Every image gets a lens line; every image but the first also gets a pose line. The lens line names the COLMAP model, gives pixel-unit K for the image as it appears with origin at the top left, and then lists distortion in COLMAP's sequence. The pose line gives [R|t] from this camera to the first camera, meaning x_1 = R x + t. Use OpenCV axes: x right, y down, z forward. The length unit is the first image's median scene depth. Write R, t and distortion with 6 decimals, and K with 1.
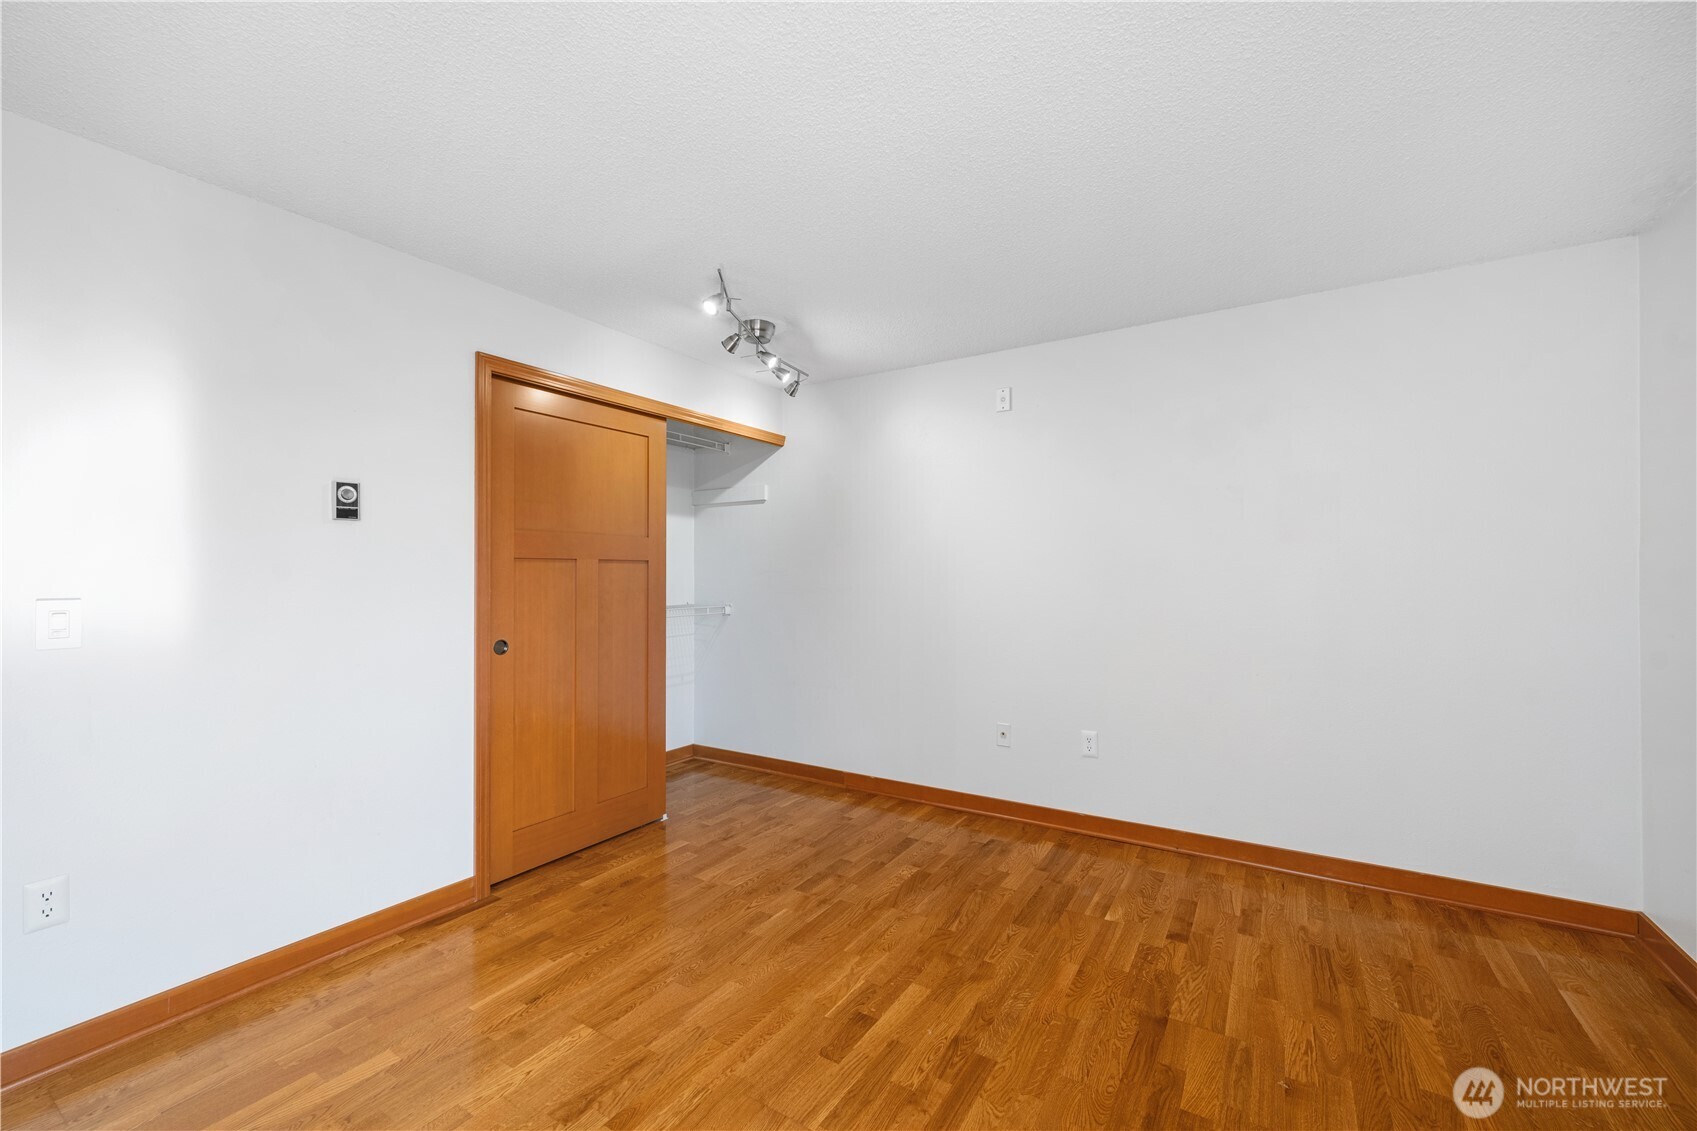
lens RADIAL K [[713.1, 0, 884.6], [0, 713.1, 568.2], [0, 0, 1]] dist [0.001624, -0.000412]
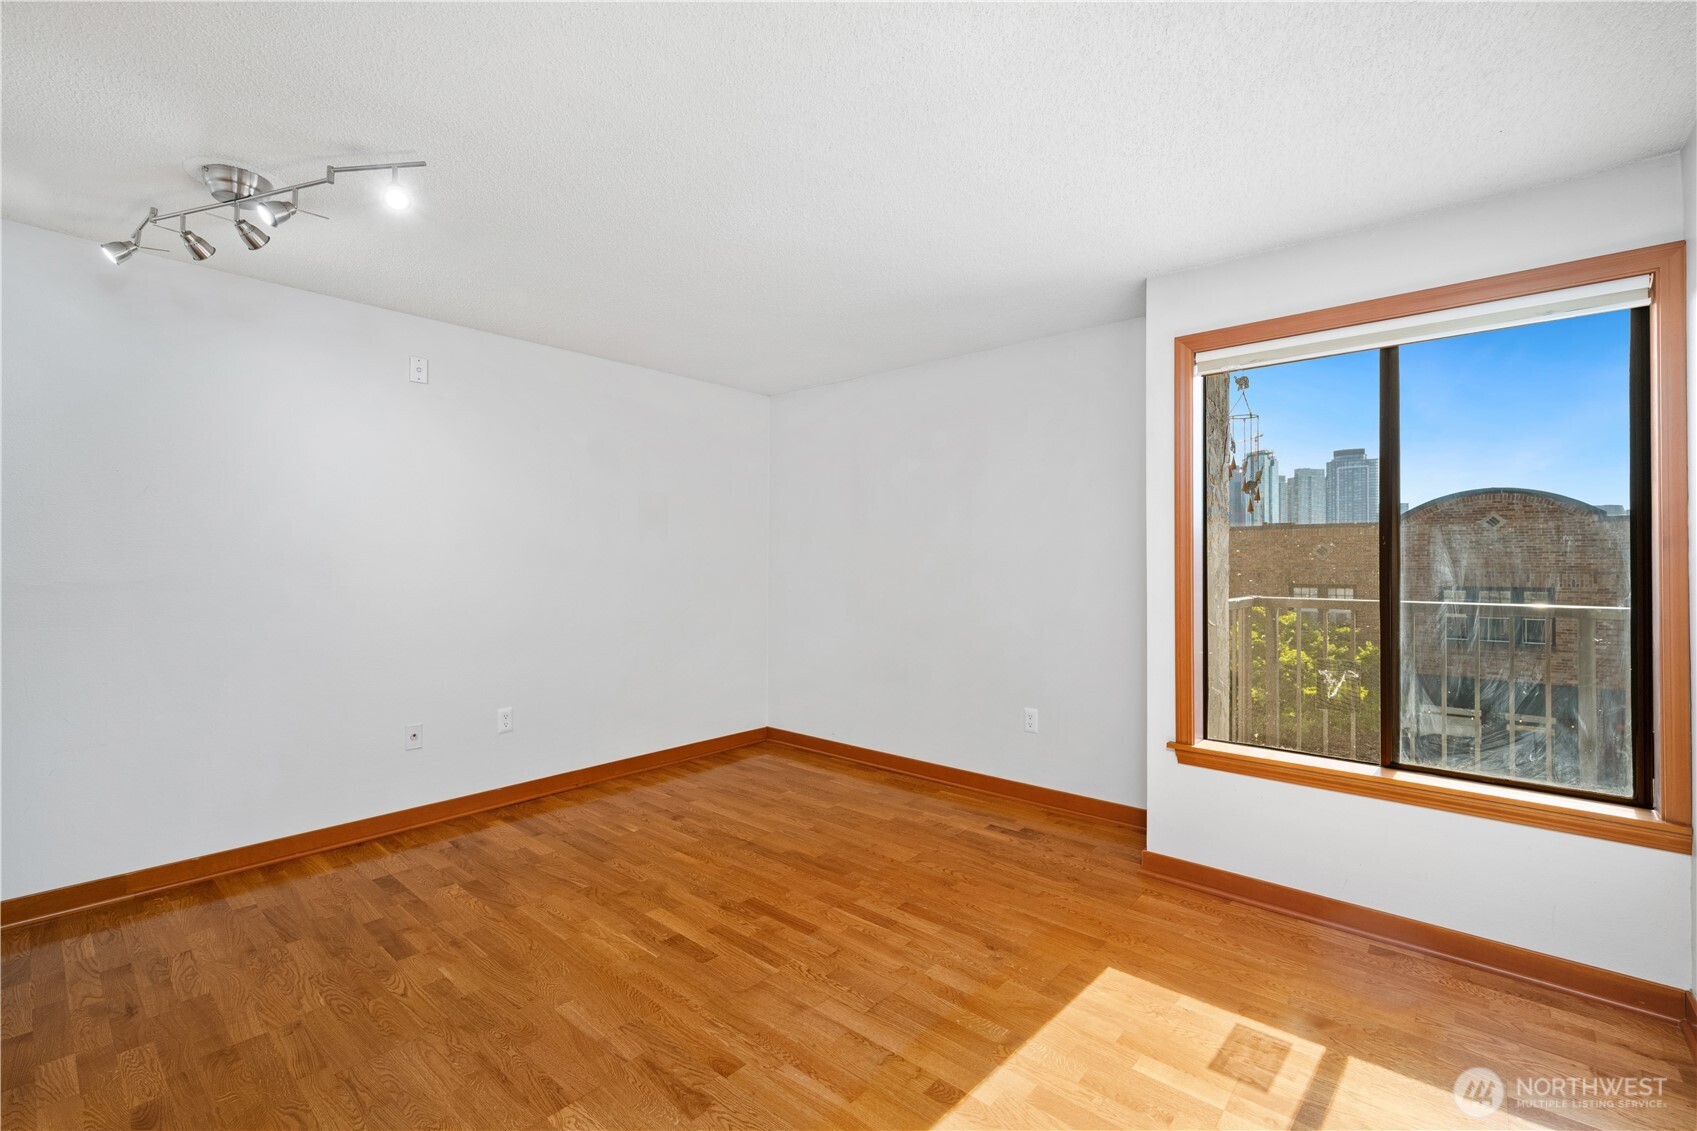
lens RADIAL K [[740.0, 0, 846.2], [0, 740.0, 555.0], [0, 0, 1]] dist [-0.003953, 0.000307]
pose [[0.157054, 0.009222, 0.987547, -0.919795], [-0.003146, 0.999956, -0.008838, 0.010561], [-0.987585, -0.001719, 0.157076, 0.415342]]
